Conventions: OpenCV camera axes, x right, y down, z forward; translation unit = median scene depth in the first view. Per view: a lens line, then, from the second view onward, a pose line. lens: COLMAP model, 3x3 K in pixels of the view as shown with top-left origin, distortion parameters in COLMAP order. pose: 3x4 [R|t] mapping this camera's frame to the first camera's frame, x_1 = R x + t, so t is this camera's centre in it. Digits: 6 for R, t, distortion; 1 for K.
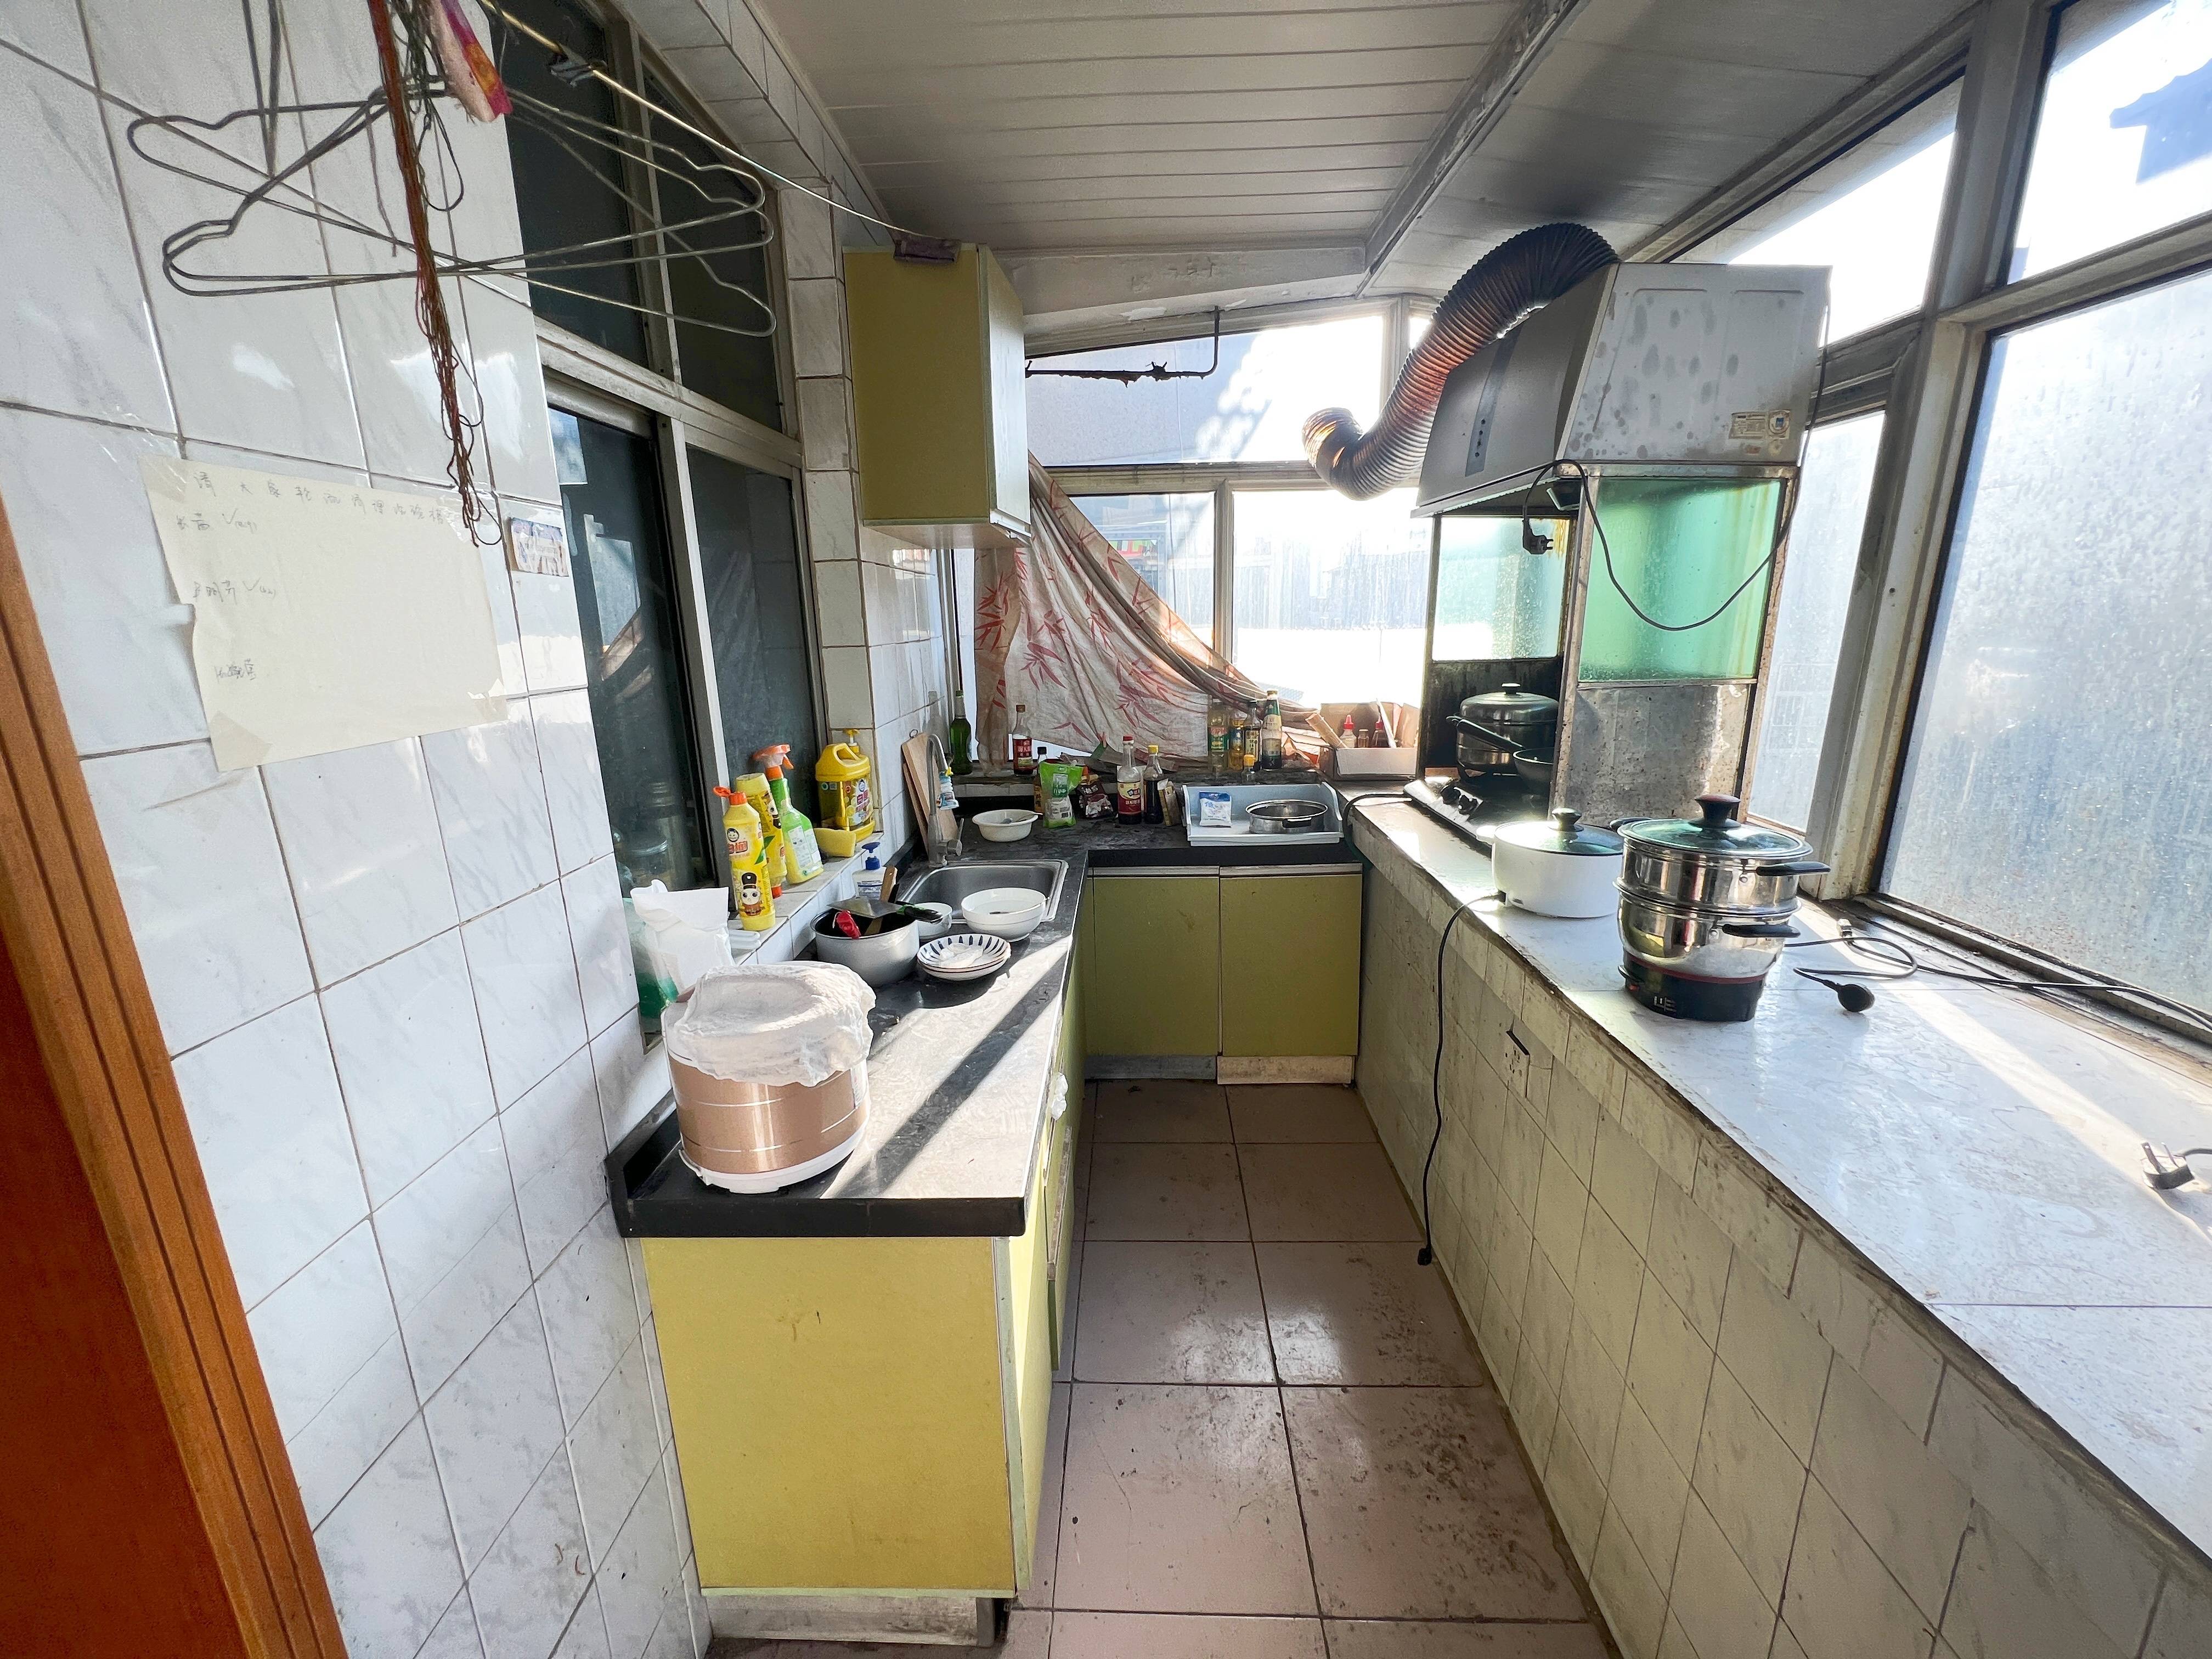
lens RADIAL K [[886.4, 0, 1106.0], [0, 886.4, 829.5], [0, 0, 1]] dist [0.000312, -0.000200]
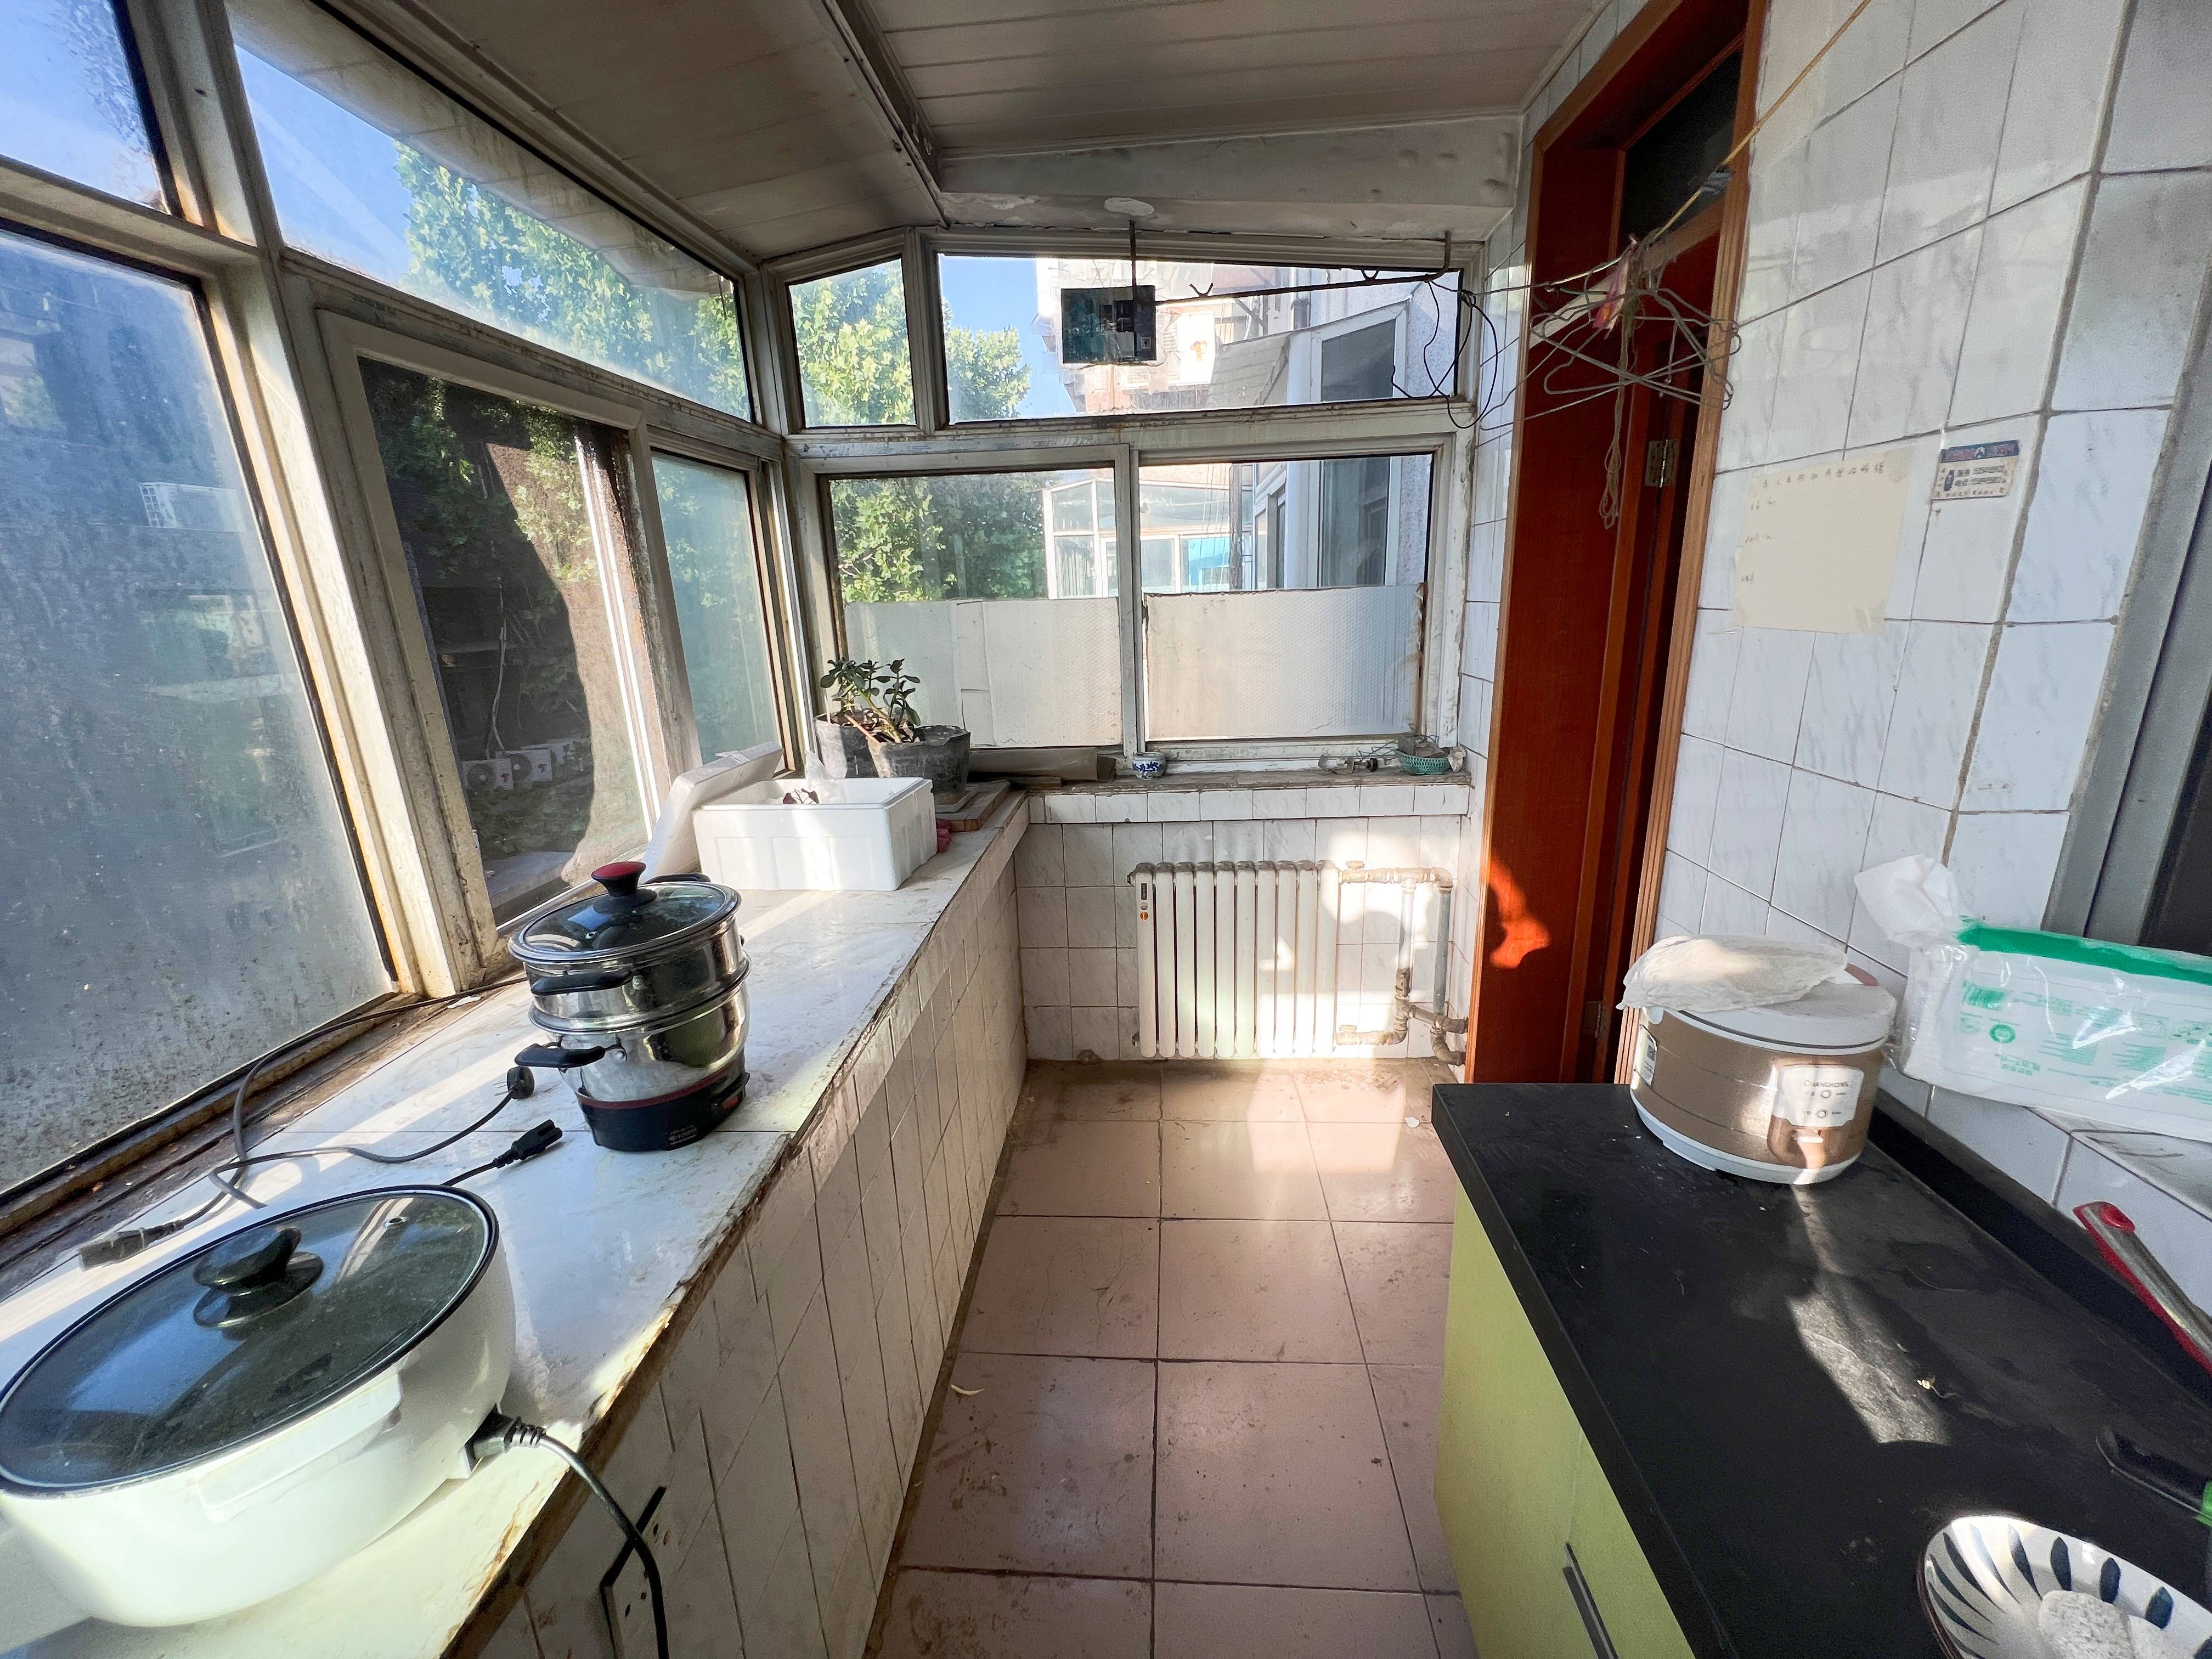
lens RADIAL K [[886.4, 0, 1106.0], [0, 886.4, 829.5], [0, 0, 1]] dist [0.000312, -0.000200]
pose [[-0.996880, 0.053510, 0.058020, 0.191224], [0.074939, 0.872423, 0.482972, -0.368234], [-0.024774, 0.485813, -0.873712, 1.479831]]
